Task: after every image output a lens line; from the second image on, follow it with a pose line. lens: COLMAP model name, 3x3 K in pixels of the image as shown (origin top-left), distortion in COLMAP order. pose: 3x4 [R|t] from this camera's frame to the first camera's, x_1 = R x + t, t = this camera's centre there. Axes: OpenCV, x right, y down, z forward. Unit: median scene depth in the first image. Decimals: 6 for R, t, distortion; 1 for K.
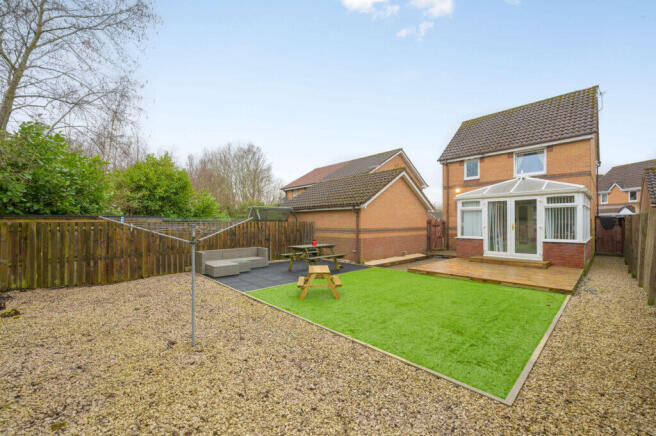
lens RADIAL K [[264.5, 0, 326.6], [0, 264.5, 221.2], [0, 0, 1]] dist [-0.002699, -0.000067]
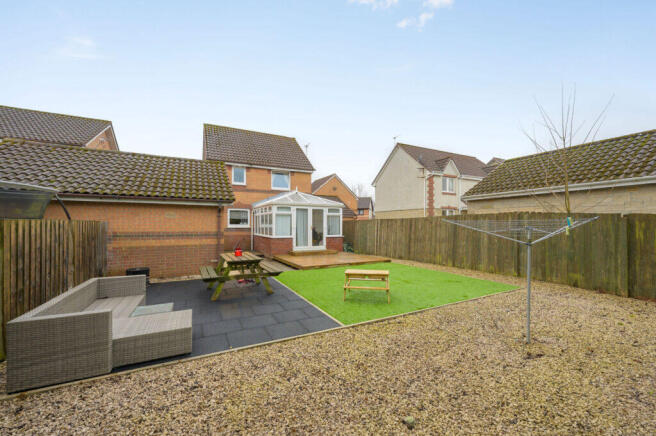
lens RADIAL K [[264.5, 0, 325.7], [0, 264.5, 223.8], [0, 0, 1]] dist [-0.002699, -0.000067]
pose [[0.261171, 0.005426, 0.965277, -0.587989], [-0.011259, 0.999933, -0.002575, 0.003929], [-0.965227, -0.010196, 0.261214, 0.514298]]
